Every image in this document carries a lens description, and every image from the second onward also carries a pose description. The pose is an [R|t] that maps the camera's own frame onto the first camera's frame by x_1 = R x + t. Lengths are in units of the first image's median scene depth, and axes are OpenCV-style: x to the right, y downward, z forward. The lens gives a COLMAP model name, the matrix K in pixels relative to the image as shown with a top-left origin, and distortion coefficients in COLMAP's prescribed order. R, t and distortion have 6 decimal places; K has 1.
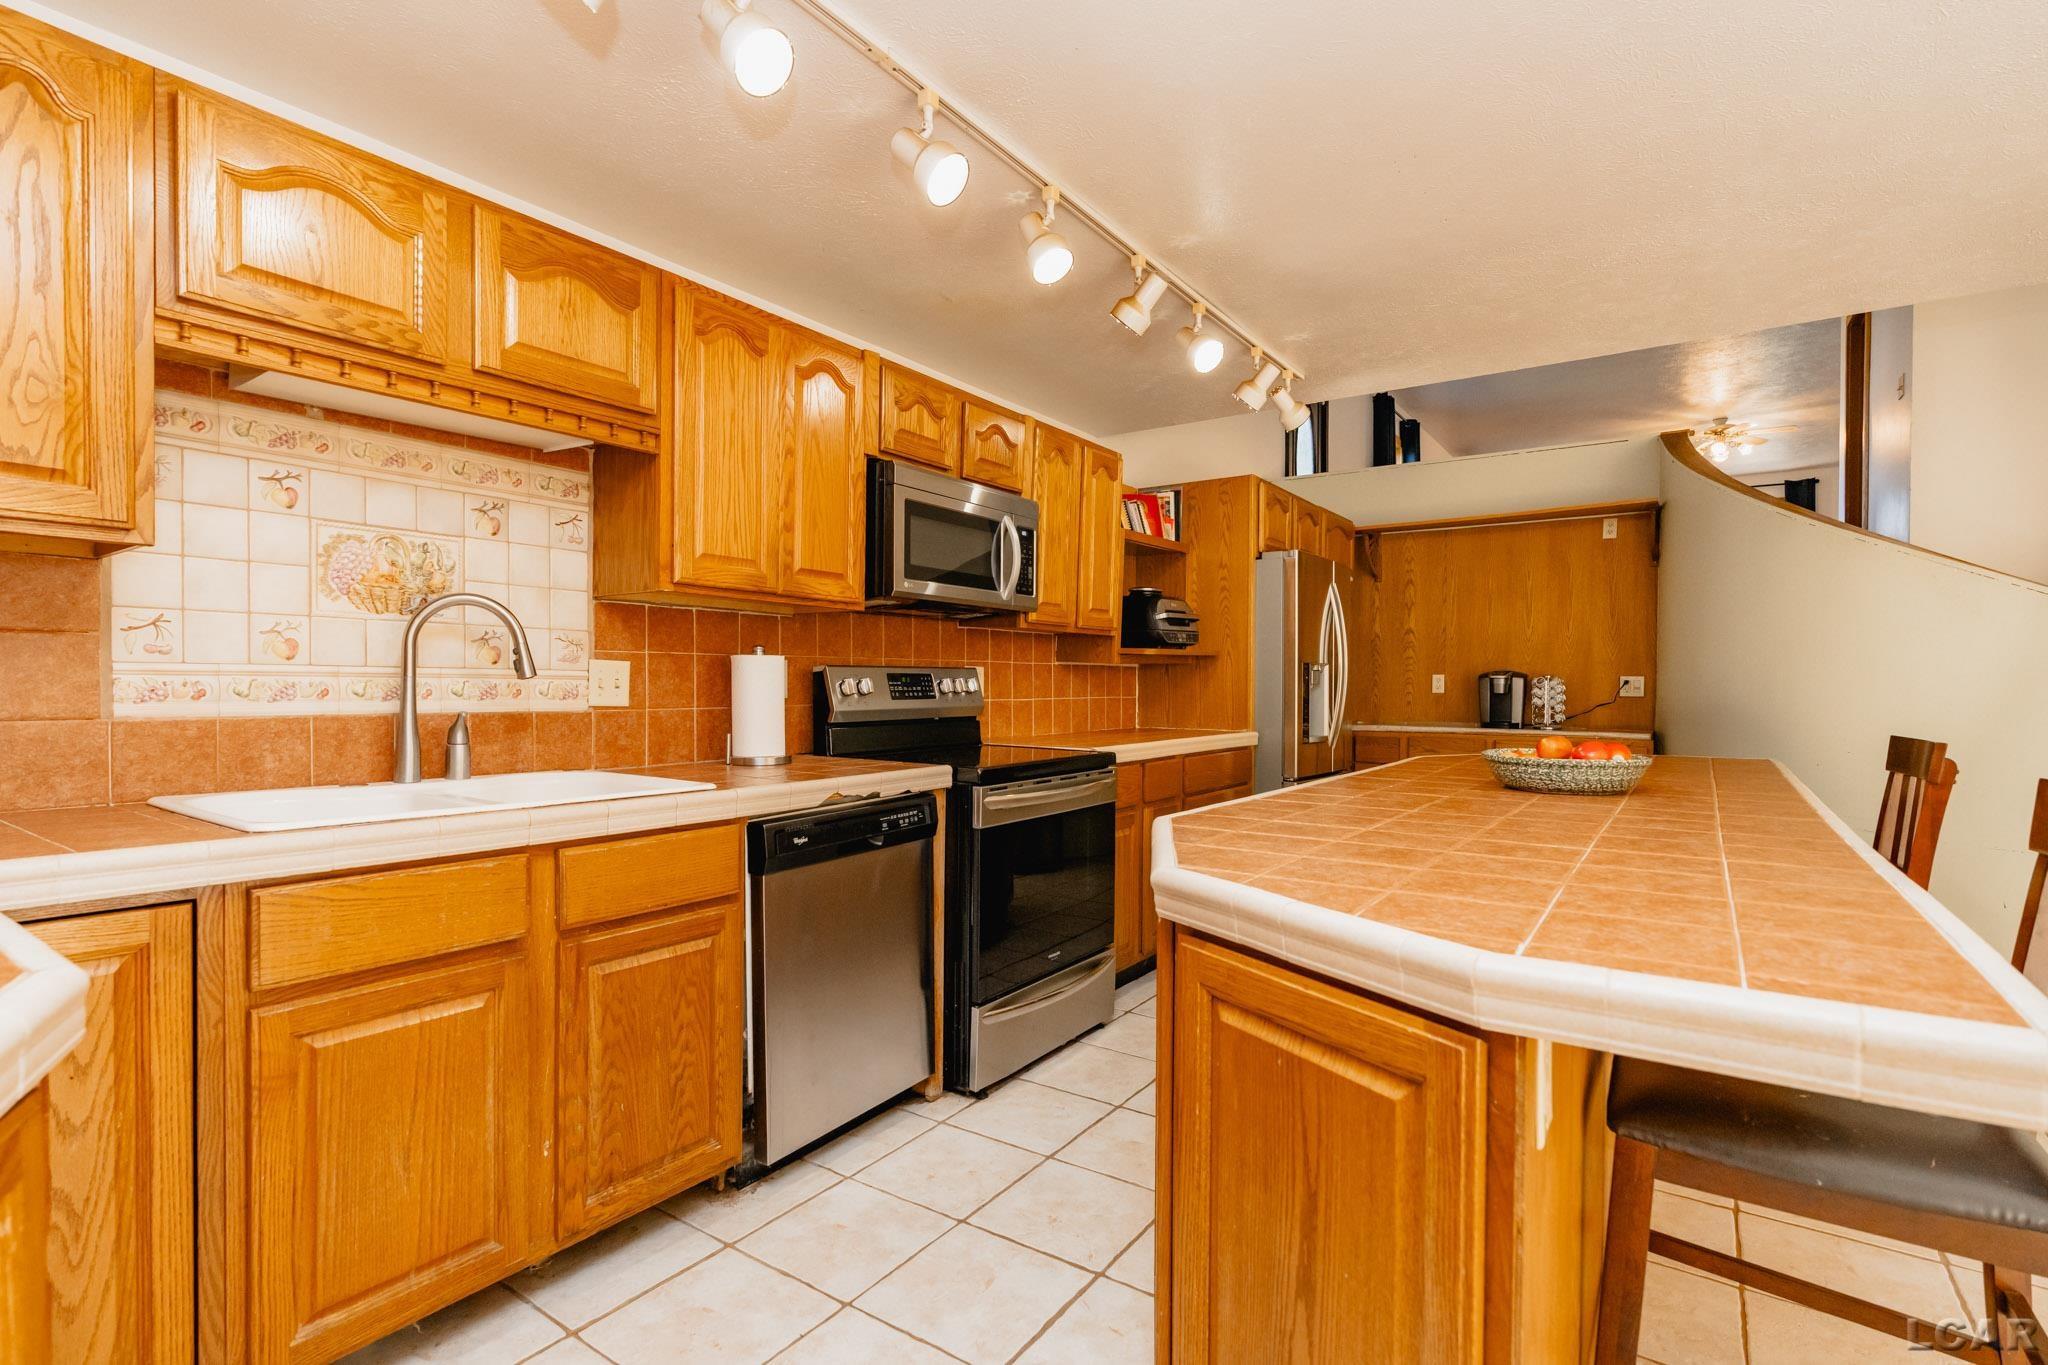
lens RADIAL K [[961.9, 0, 1025.3], [0, 961.9, 693.6], [0, 0, 1]] dist [-0.000462, 0.000036]
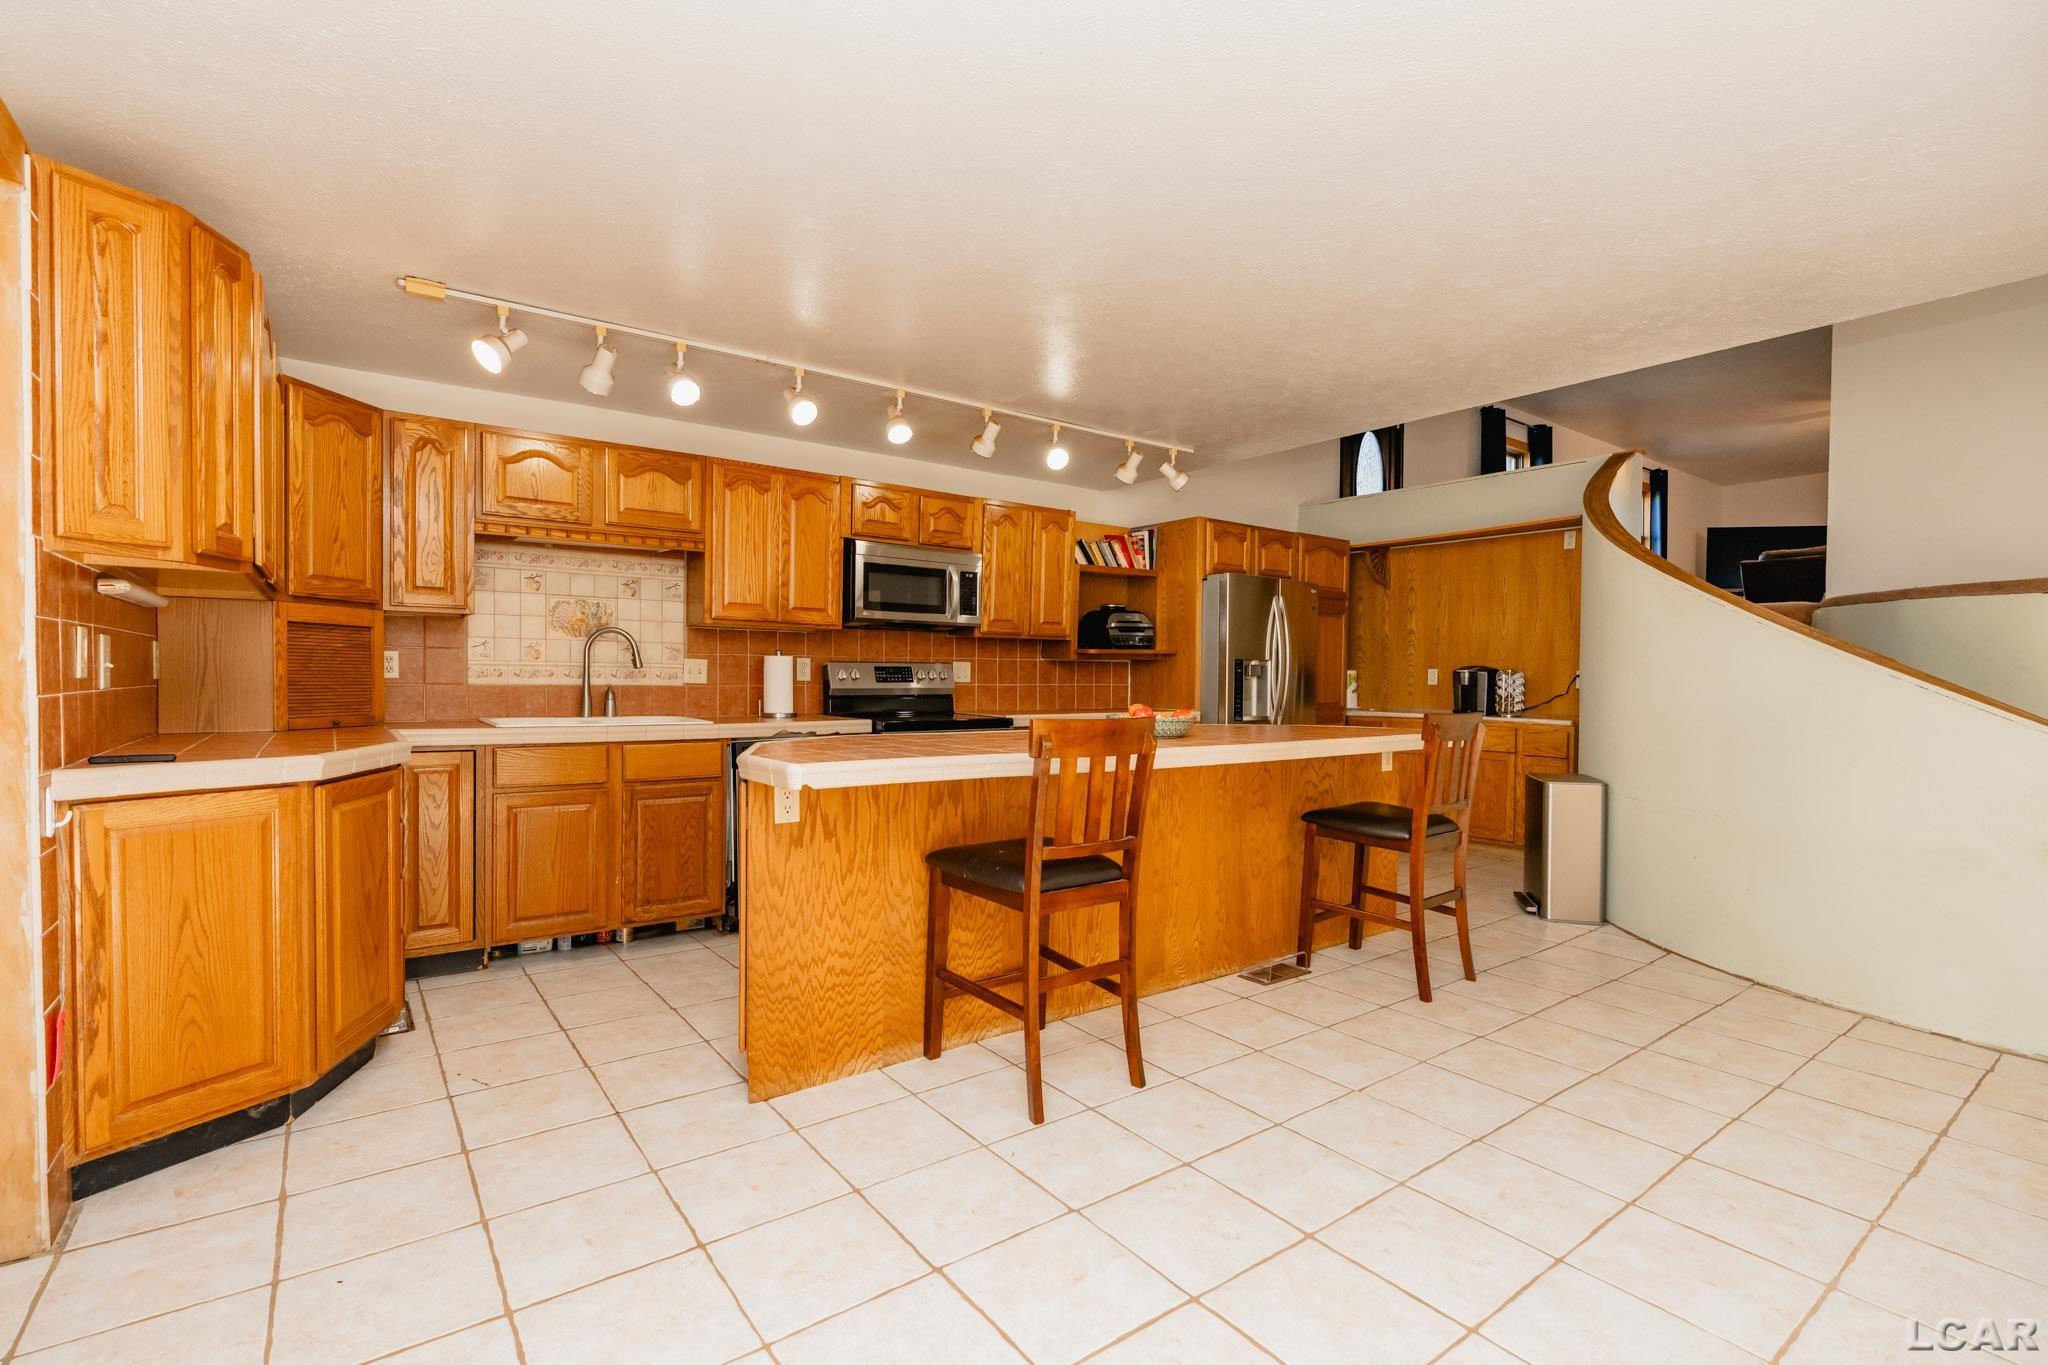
lens RADIAL K [[924.4, 0, 1014.4], [0, 924.4, 689.2], [0, 0, 1]] dist [0.002271, 0.000413]
pose [[0.947248, 0.009811, -0.320351, 0.730013], [-0.009252, 0.999952, 0.003266, 0.012773], [0.320367, -0.000130, 0.947293, -0.505731]]
